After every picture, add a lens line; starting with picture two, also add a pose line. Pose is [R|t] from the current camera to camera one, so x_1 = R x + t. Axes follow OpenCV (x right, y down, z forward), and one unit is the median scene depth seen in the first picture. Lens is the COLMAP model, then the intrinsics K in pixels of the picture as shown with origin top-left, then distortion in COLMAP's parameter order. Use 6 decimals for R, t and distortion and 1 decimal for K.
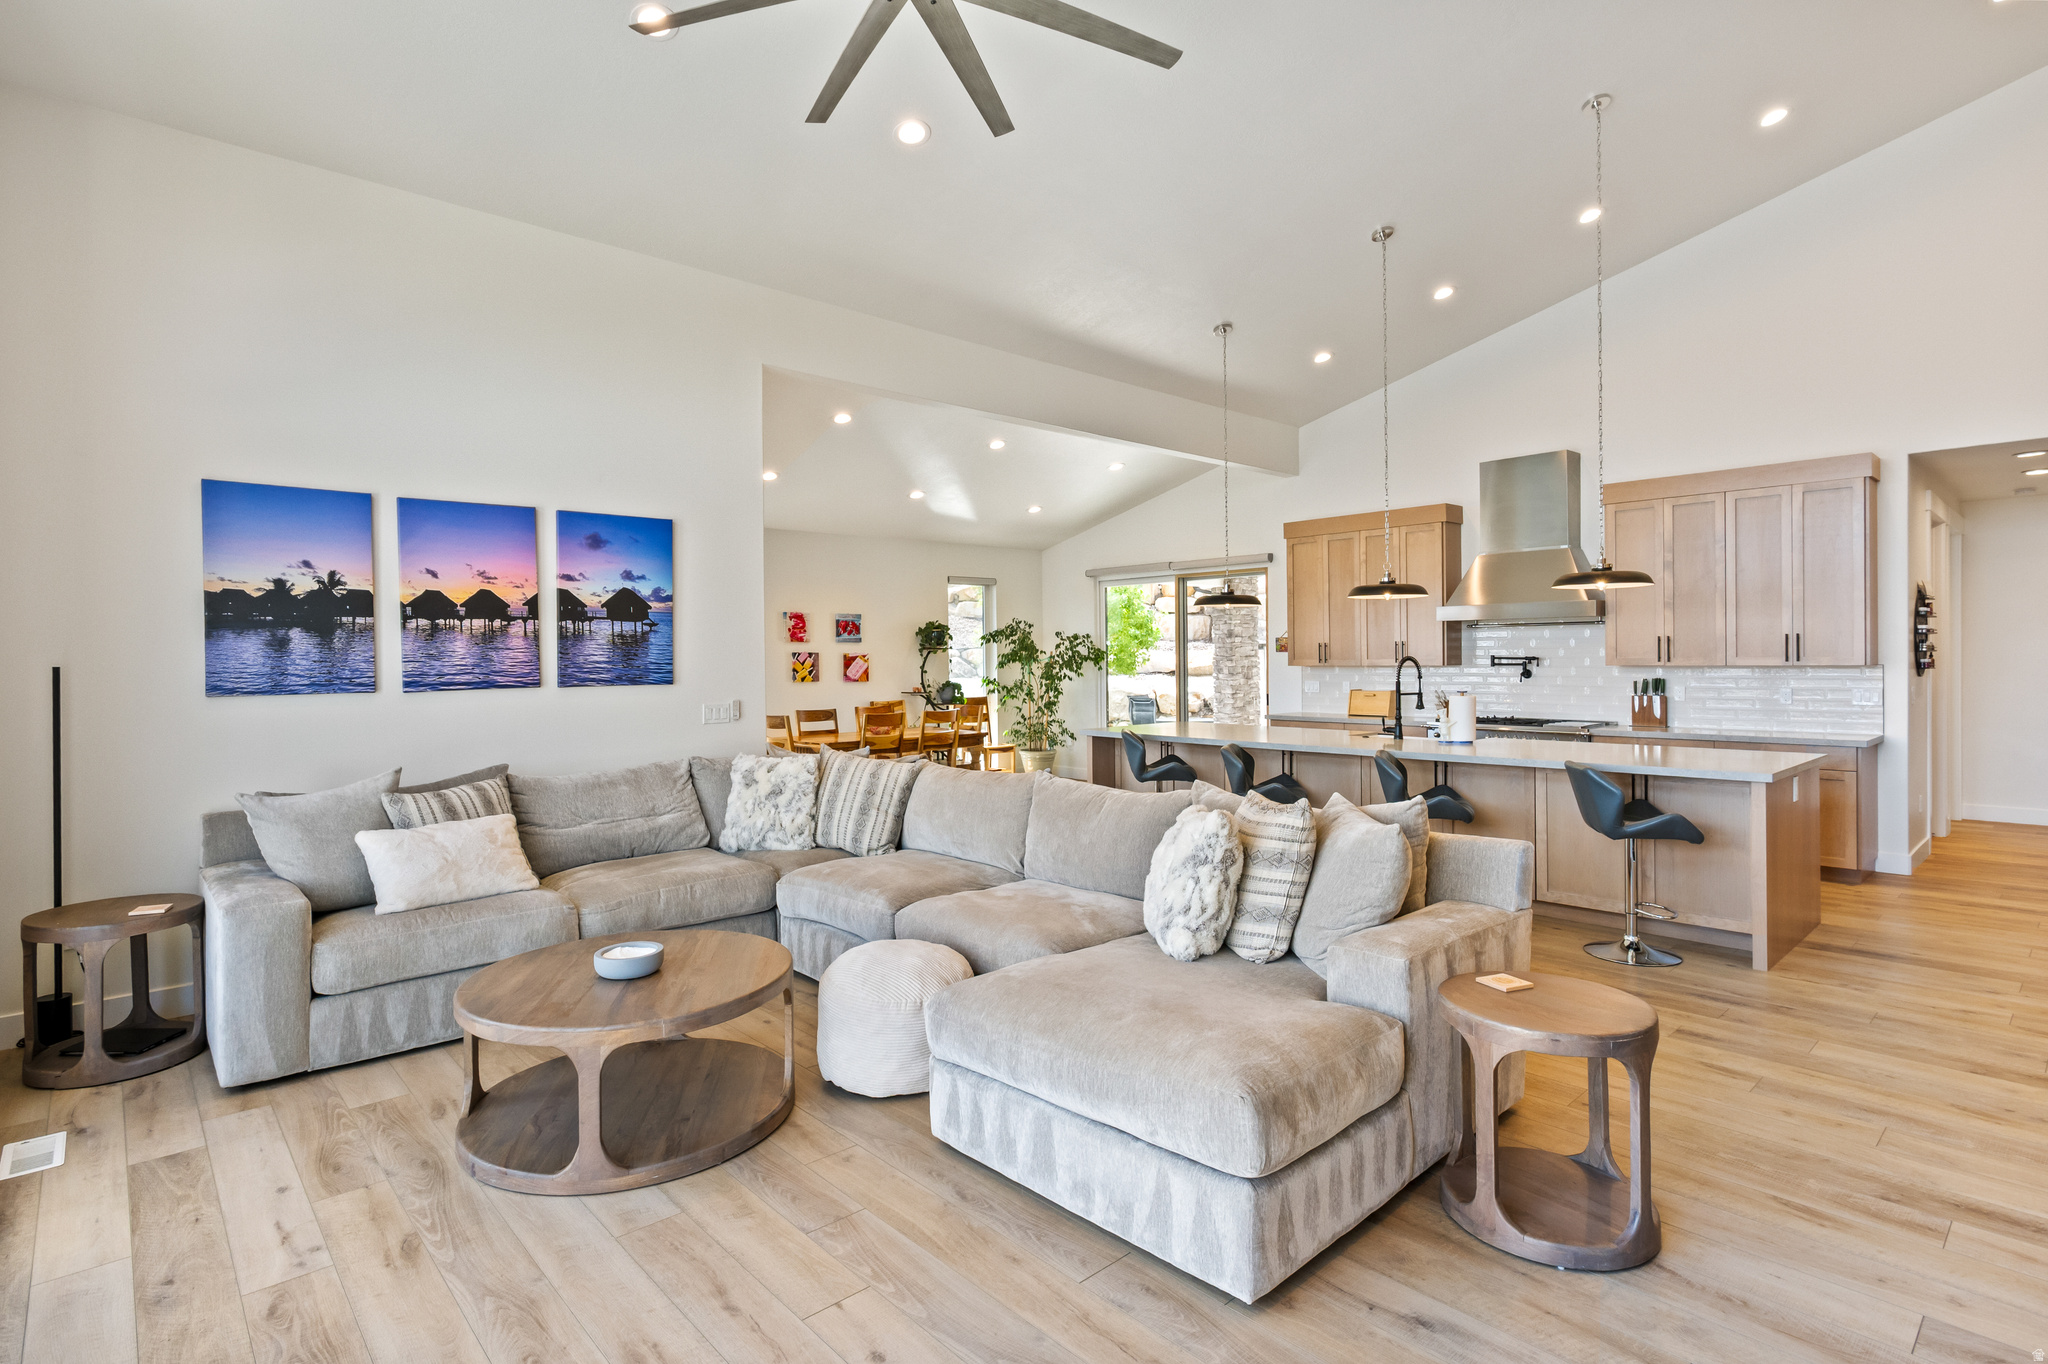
lens RADIAL K [[1019.3, 0, 1023.4], [0, 1019.3, 667.6], [0, 0, 1]] dist [-0.003999, 0.004286]
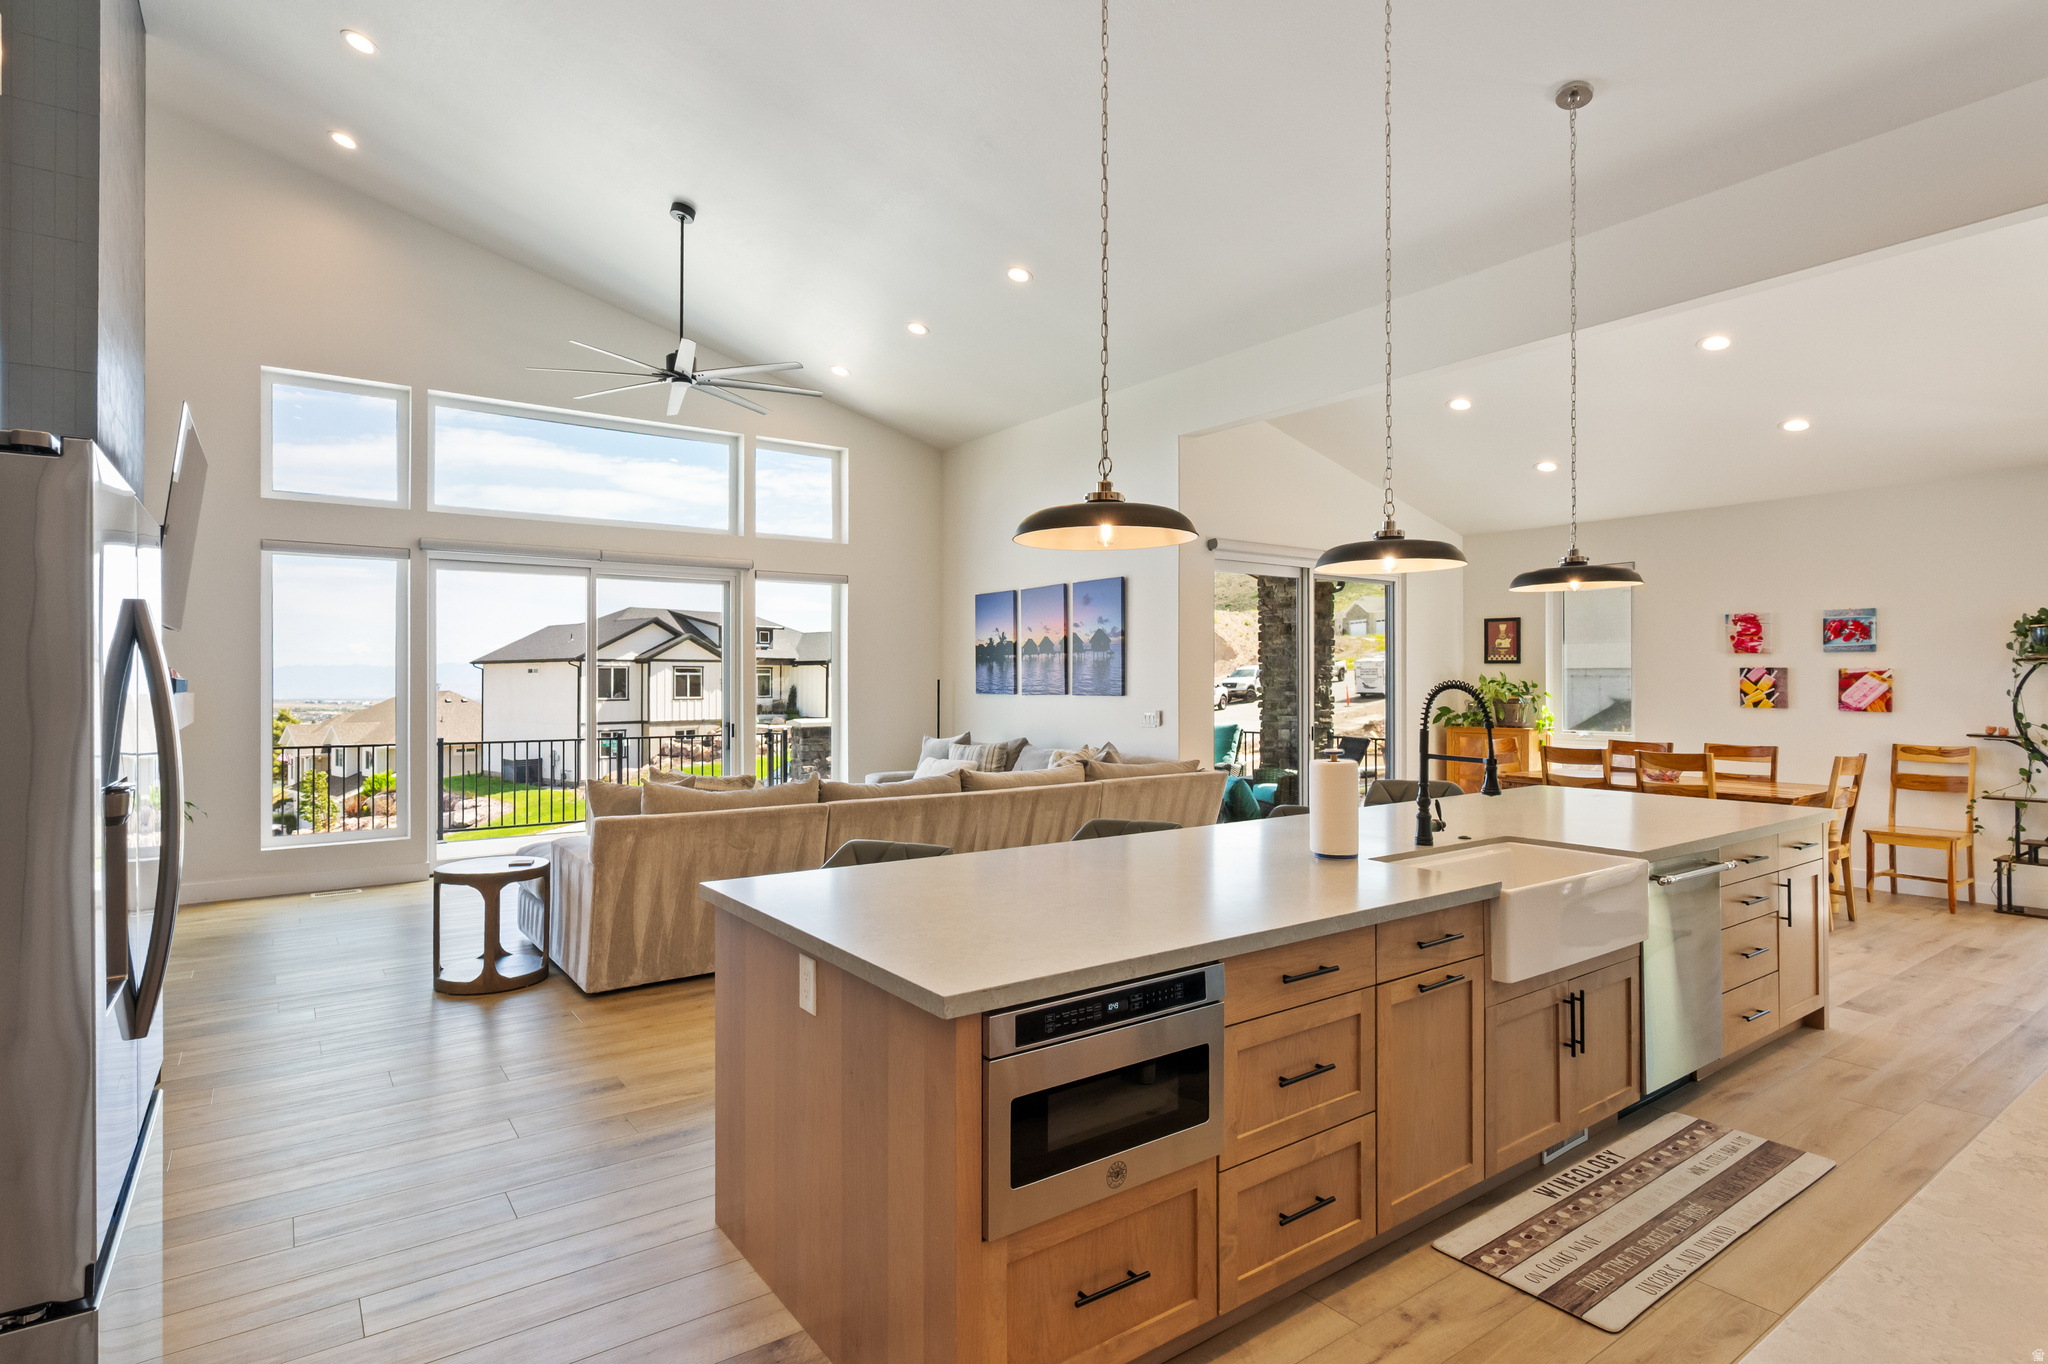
lens RADIAL K [[1019.3, 0, 1042.2], [0, 1019.3, 679.8], [0, 0, 1]] dist [-0.003999, 0.004286]
pose [[-0.109755, 0.009333, -0.993915, 0.694901], [-0.006699, 0.999926, 0.010130, -0.012259], [0.993936, 0.007770, -0.109685, 0.695347]]
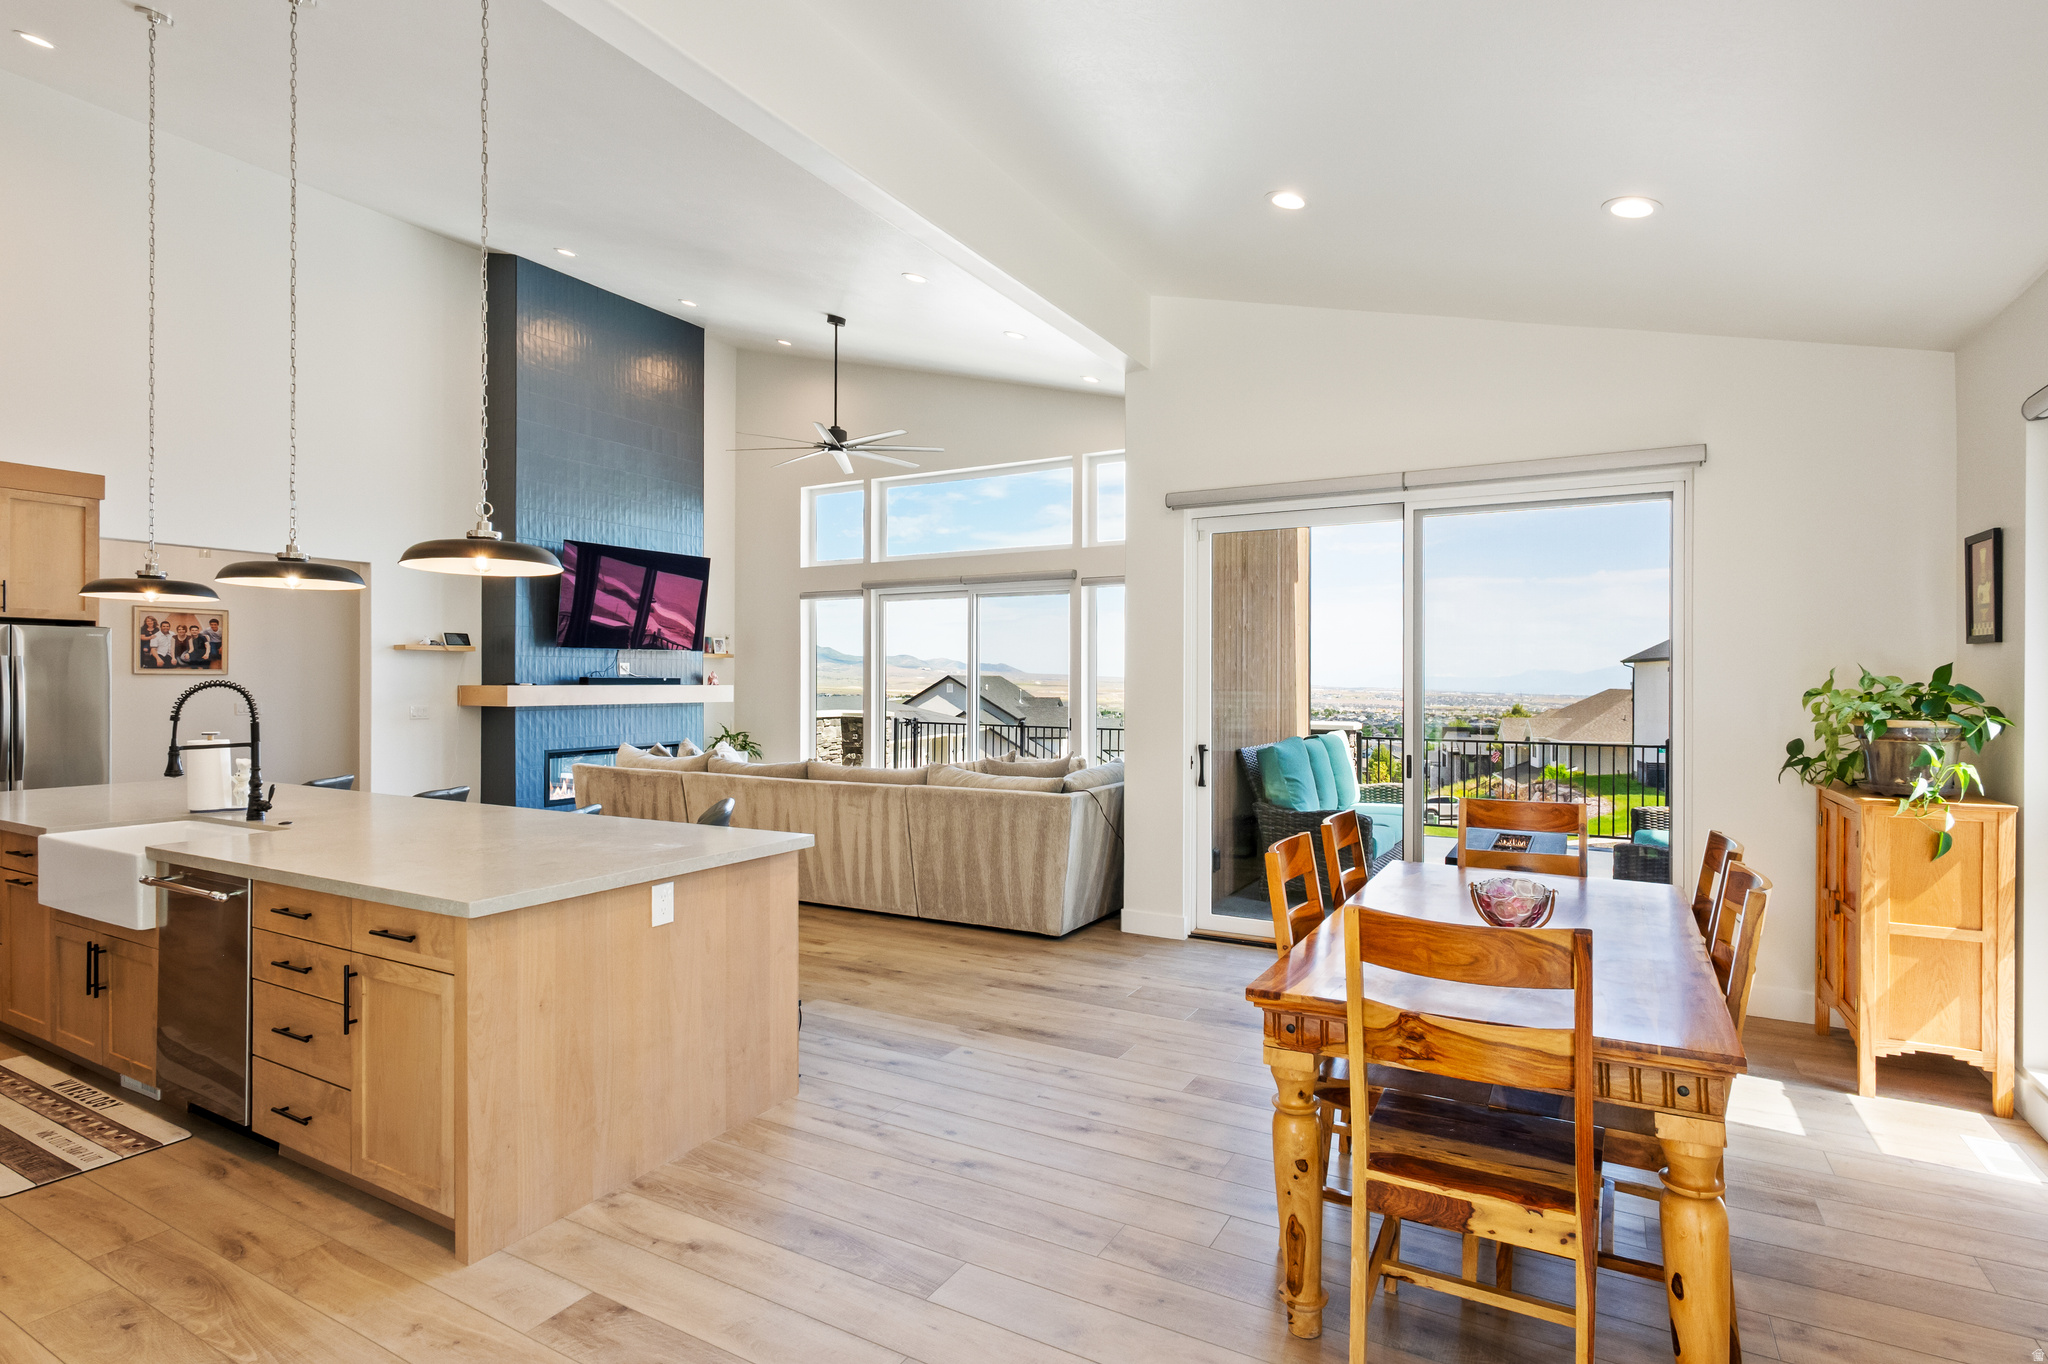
lens RADIAL K [[1019.3, 0, 1013.4], [0, 1019.3, 680.3], [0, 0, 1]] dist [-0.003999, 0.004286]
pose [[-0.948551, 0.008116, -0.316519, 0.099888], [0.004328, 0.999910, 0.012669, -0.013006], [0.316594, 0.010647, -0.948502, 1.354860]]
